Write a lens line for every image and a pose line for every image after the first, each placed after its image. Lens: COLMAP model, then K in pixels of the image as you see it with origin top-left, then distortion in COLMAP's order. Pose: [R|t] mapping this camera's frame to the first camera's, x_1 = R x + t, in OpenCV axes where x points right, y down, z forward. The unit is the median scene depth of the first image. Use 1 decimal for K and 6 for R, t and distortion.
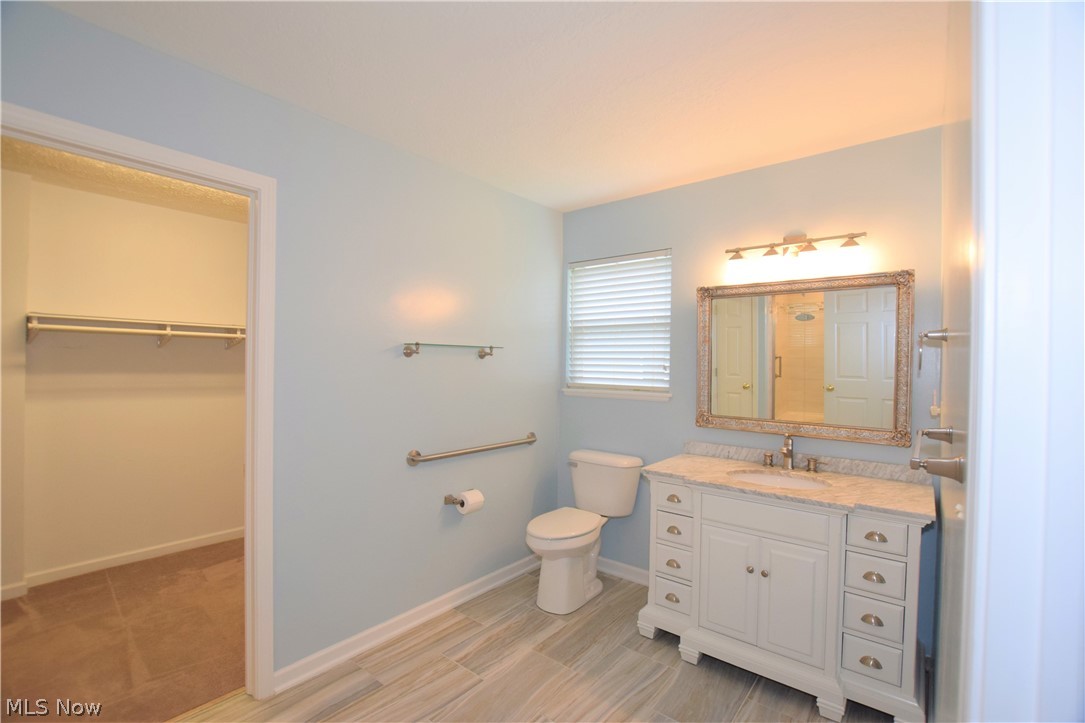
lens RADIAL K [[479.8, 0, 543.1], [0, 479.8, 363.9], [0, 0, 1]] dist [-0.032391, 0.004439]
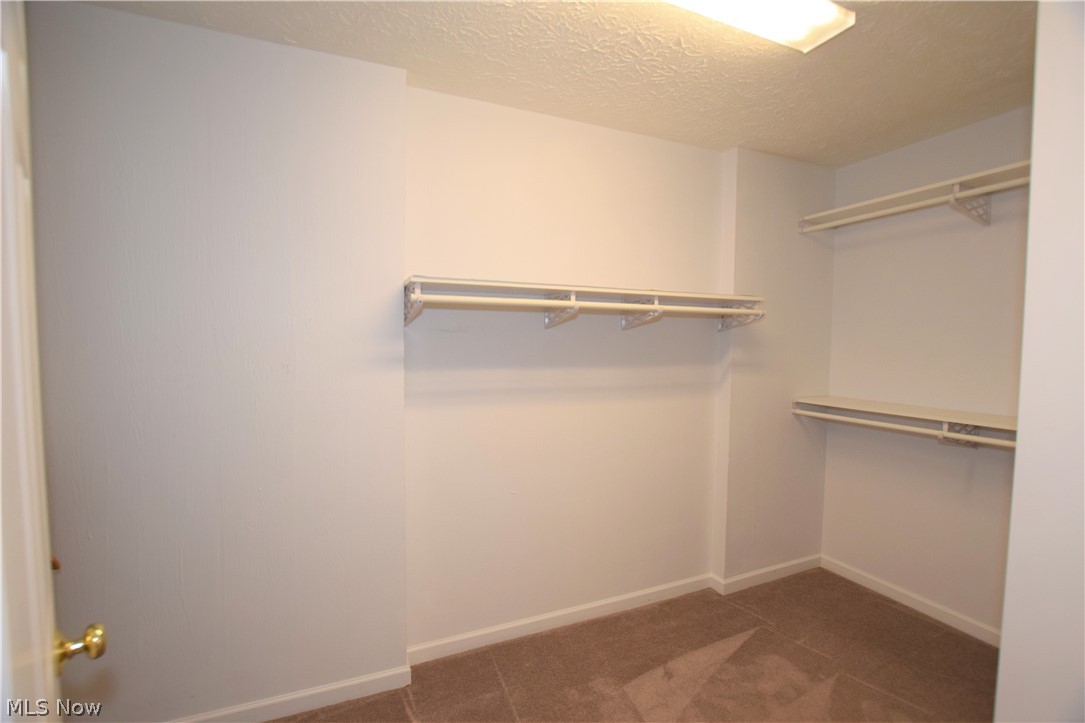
lens RADIAL K [[479.8, 0, 543.1], [0, 479.8, 363.1], [0, 0, 1]] dist [-0.032391, 0.004439]
pose [[0.884520, 0.013051, -0.466320, -0.605617], [0.006586, 0.999160, 0.040455, -0.016198], [0.466456, -0.038854, 0.883691, 0.472449]]
